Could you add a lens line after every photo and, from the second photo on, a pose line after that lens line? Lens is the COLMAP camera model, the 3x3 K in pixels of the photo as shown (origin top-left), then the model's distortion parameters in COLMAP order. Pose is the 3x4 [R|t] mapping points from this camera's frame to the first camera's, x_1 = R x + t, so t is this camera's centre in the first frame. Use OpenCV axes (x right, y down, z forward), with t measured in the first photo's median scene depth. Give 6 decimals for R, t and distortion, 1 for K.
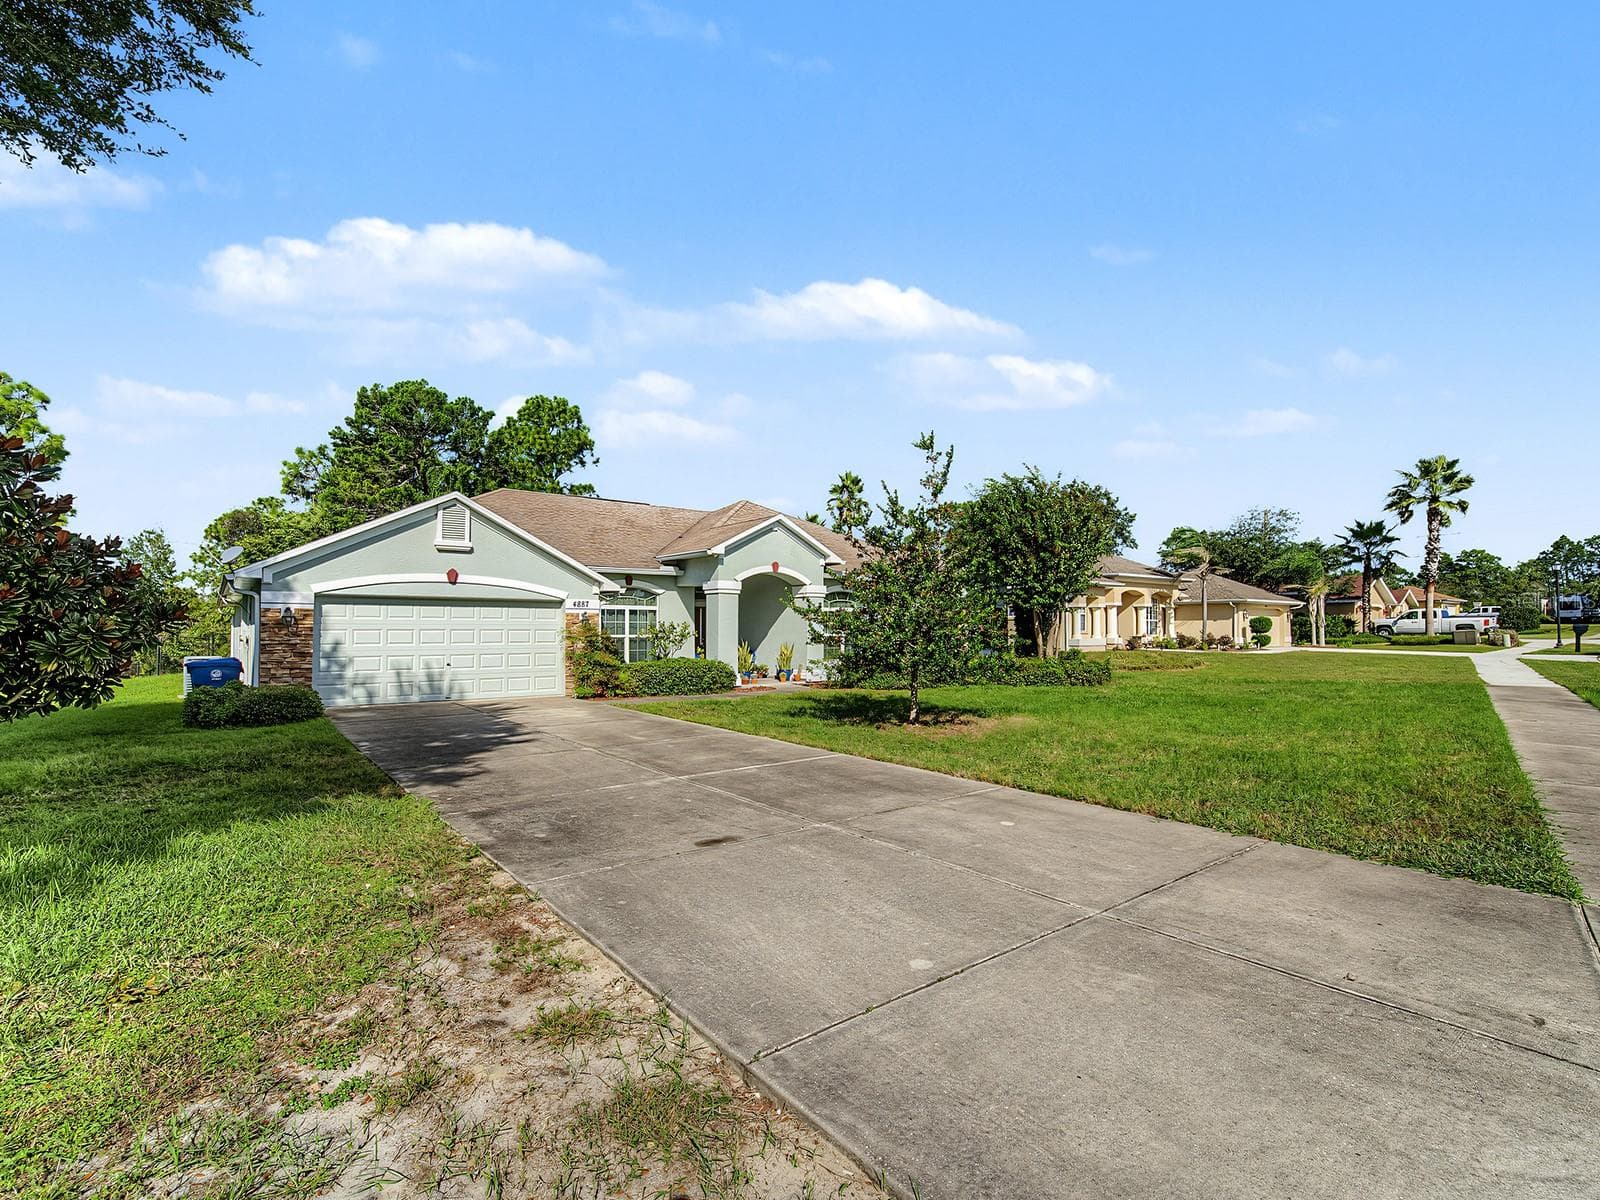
lens RADIAL K [[741.2, 0, 801.6], [0, 741.2, 612.0], [0, 0, 1]] dist [-0.001338, -0.000209]
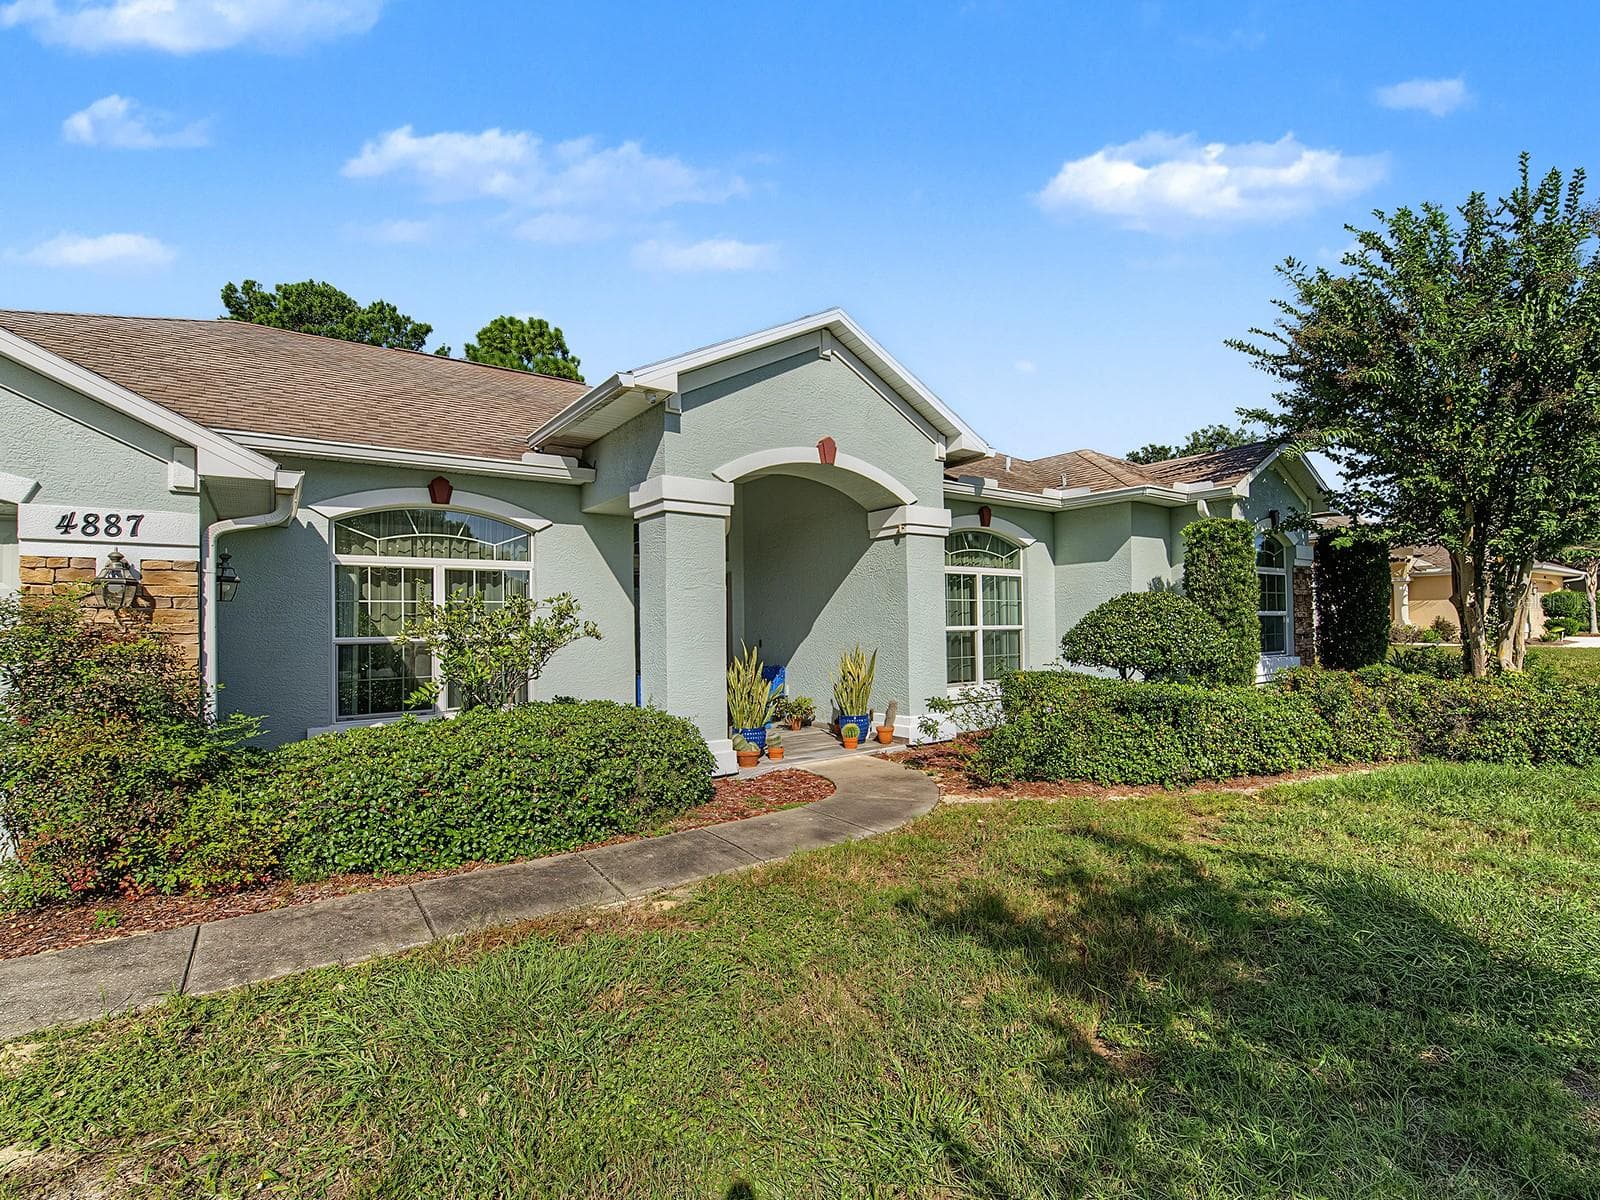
lens RADIAL K [[750.5, 0, 874.4], [0, 750.5, 595.7], [0, 0, 1]] dist [-0.012022, -0.000055]
pose [[0.999558, -0.015538, 0.025337, -0.021632], [0.015982, 0.999721, -0.017400, 0.020643], [-0.025059, 0.017798, 0.999528, 0.611420]]
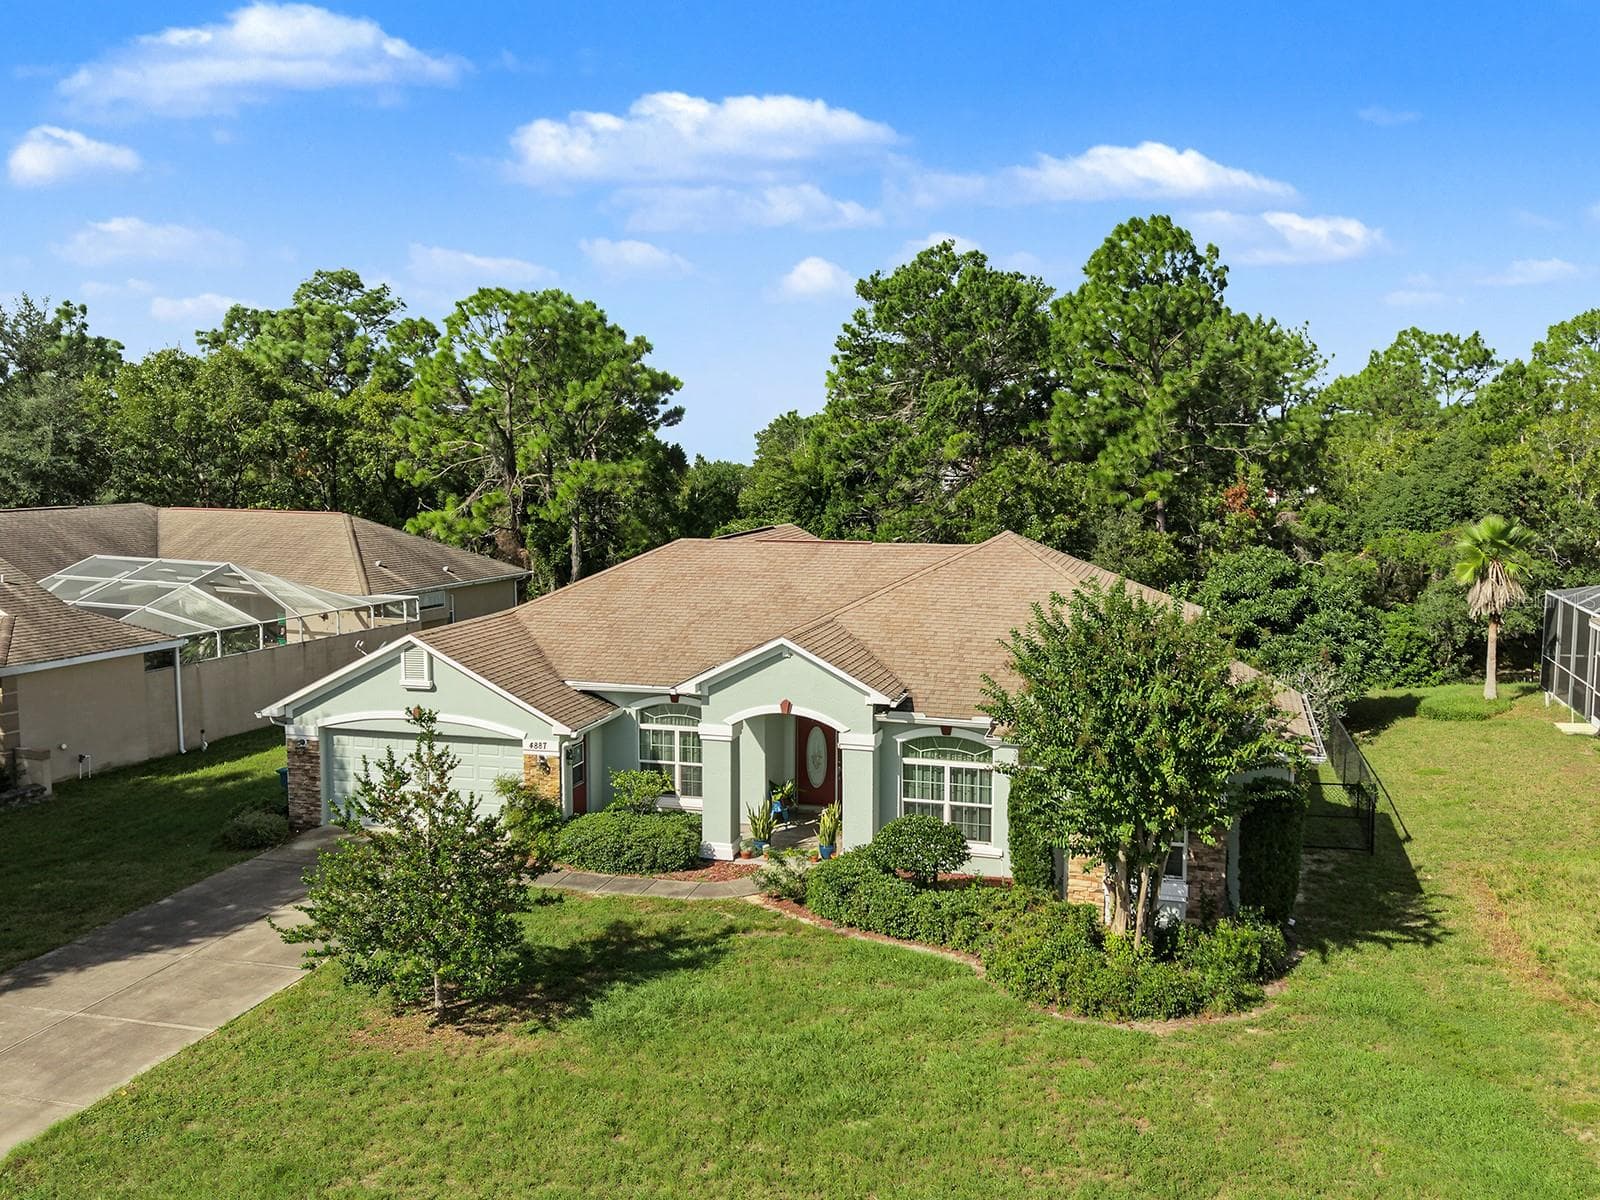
lens RADIAL K [[1435.2, 0, 800.0], [0, 1435.2, 600.0], [0, 0, 1]] dist [0.045654, -0.006356]
pose [[0.594826, 0.092945, -0.798463, 1.081056], [0.013008, 0.992050, 0.125170, -0.339887], [0.803749, -0.084841, 0.588888, 0.198200]]
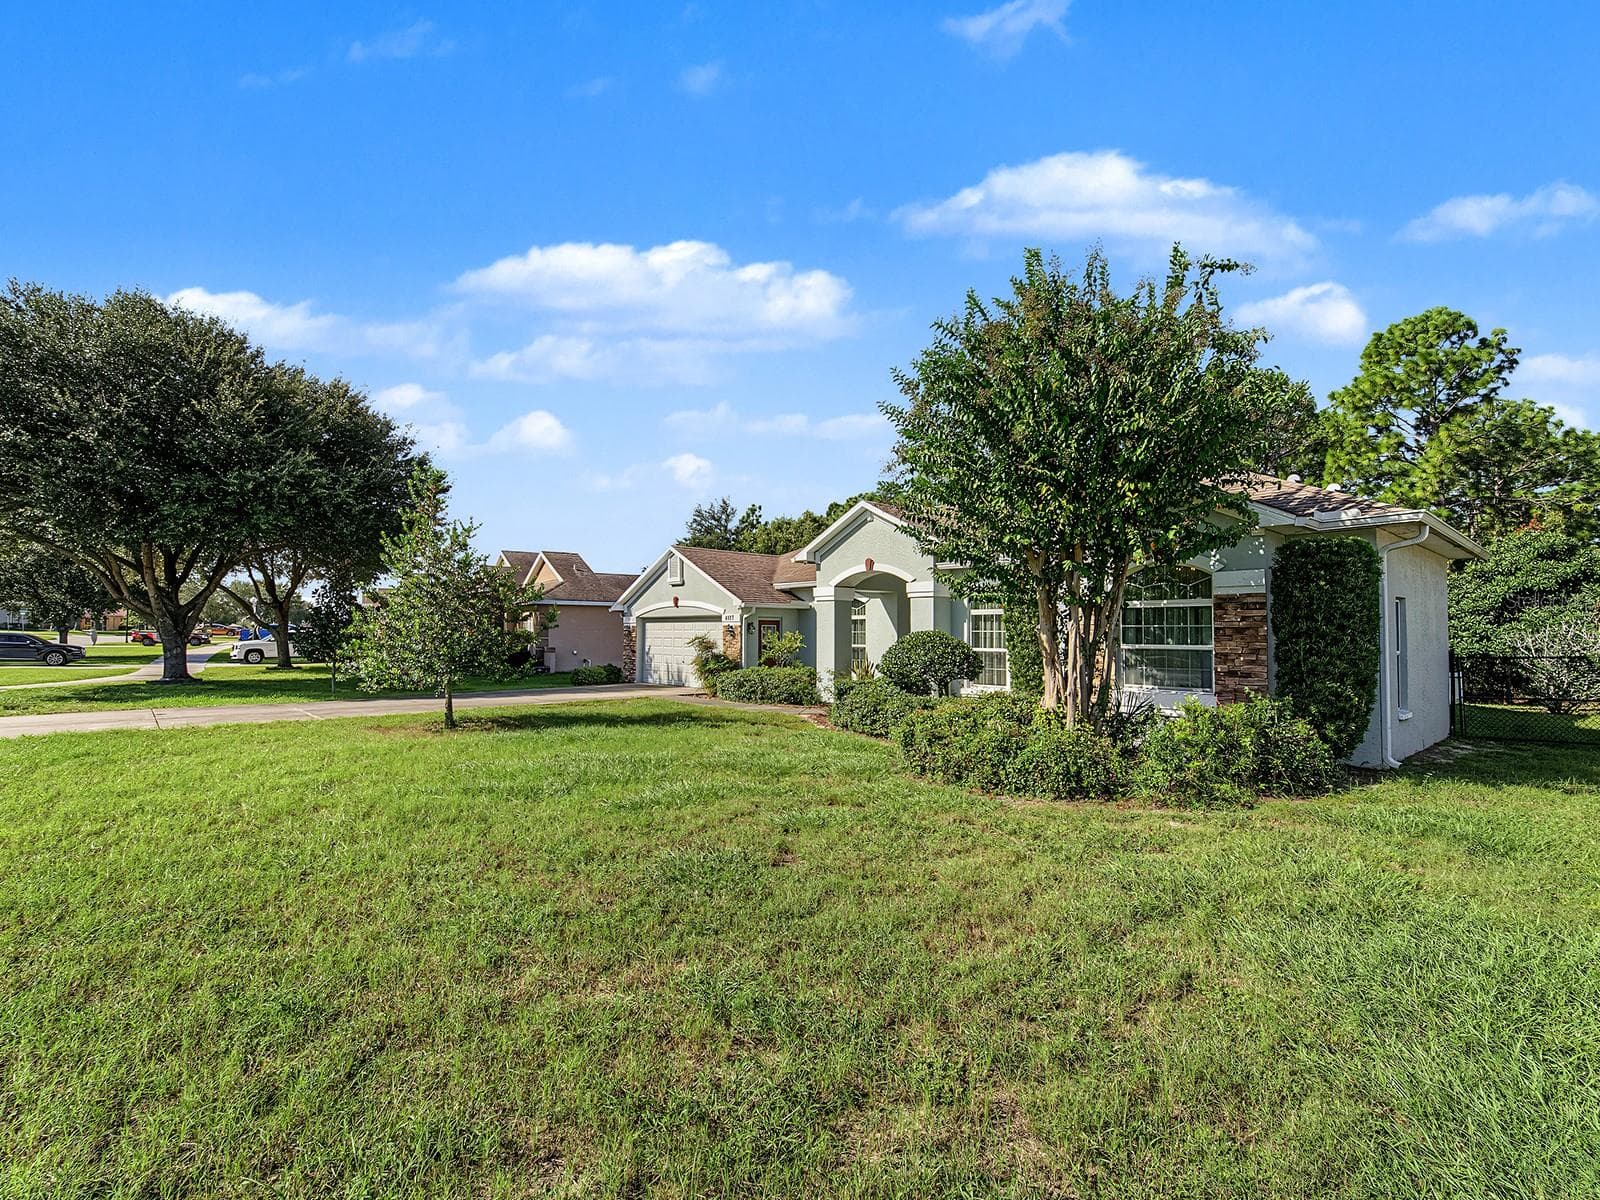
lens RADIAL K [[741.2, 0, 801.6], [0, 741.2, 612.0], [0, 0, 1]] dist [-0.001338, -0.000209]
pose [[0.078685, -0.032646, -0.996365, 0.788471], [0.017071, 0.999361, -0.031396, 0.017193], [0.996753, -0.014538, 0.079192, 0.860368]]
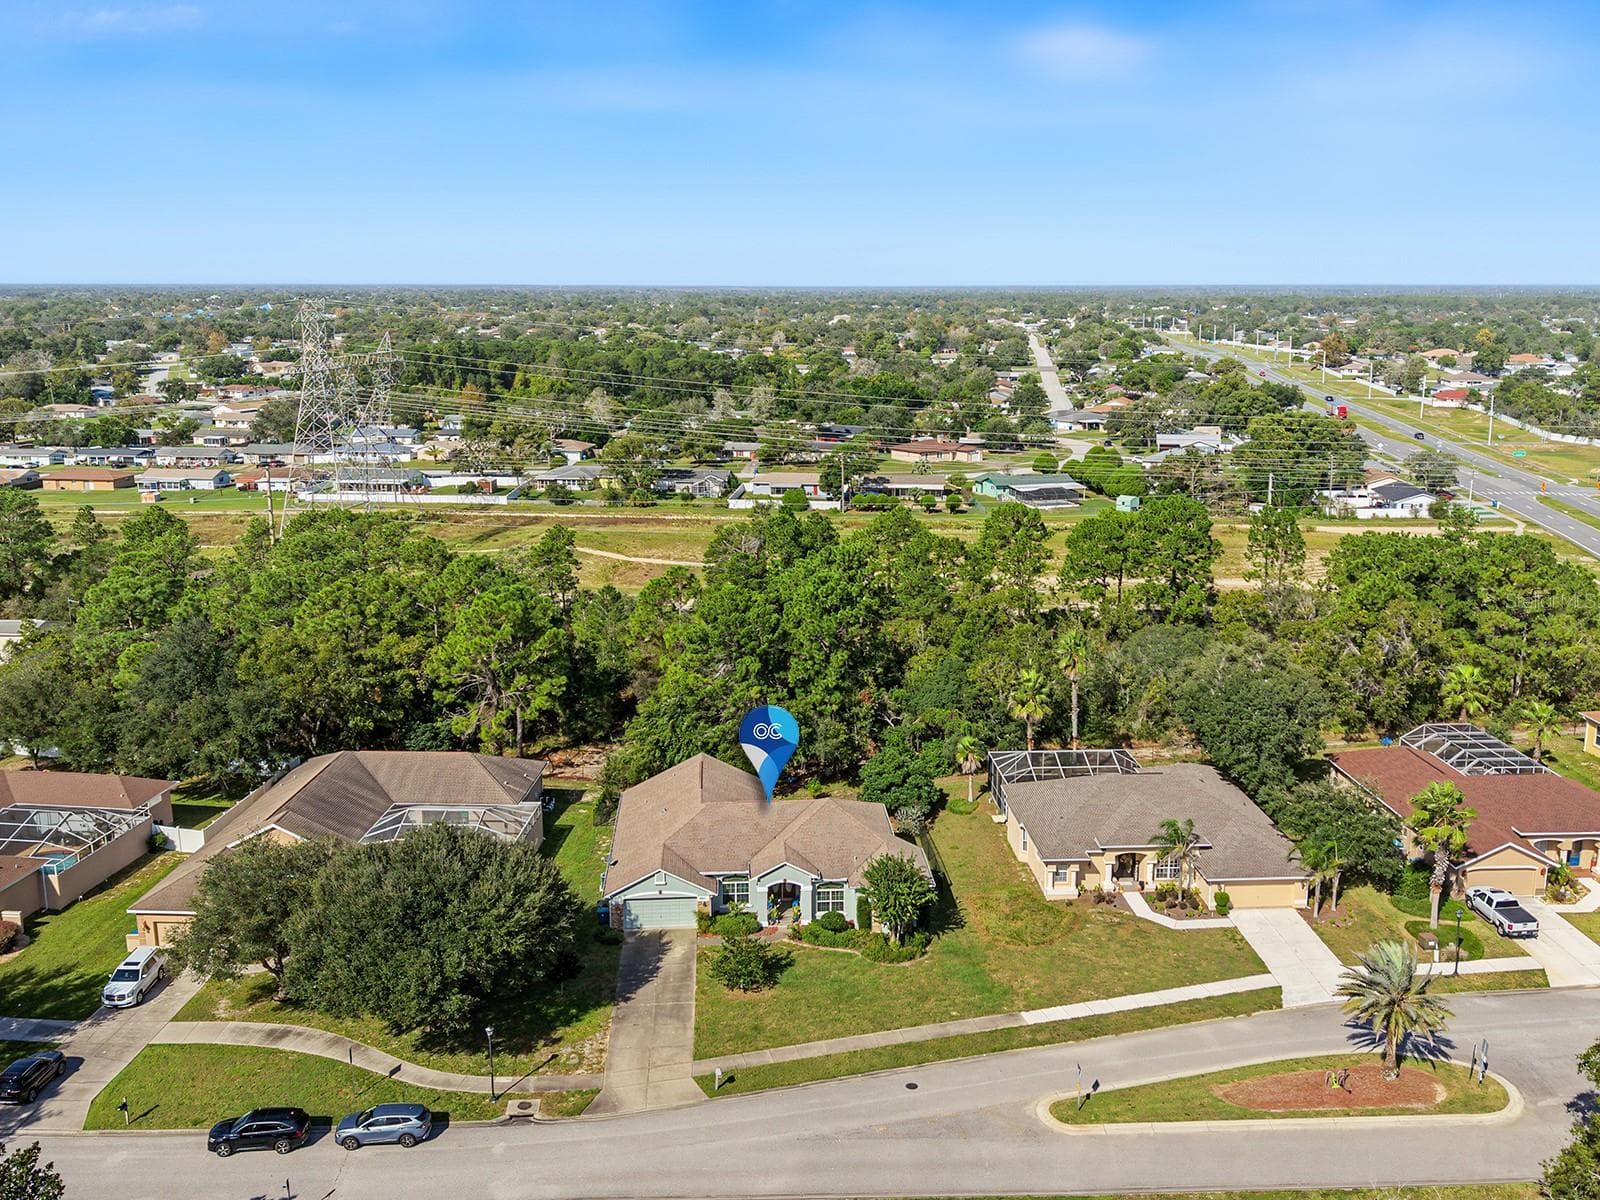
lens RADIAL K [[1435.2, 0, 800.0], [0, 1435.2, 600.0], [0, 0, 1]] dist [0.045654, -0.006356]
pose [[0.829021, 0.120234, -0.546139, 2.455502], [0.013724, 0.971944, 0.234810, -2.048618], [0.559049, -0.202158, 0.804112, -2.550575]]
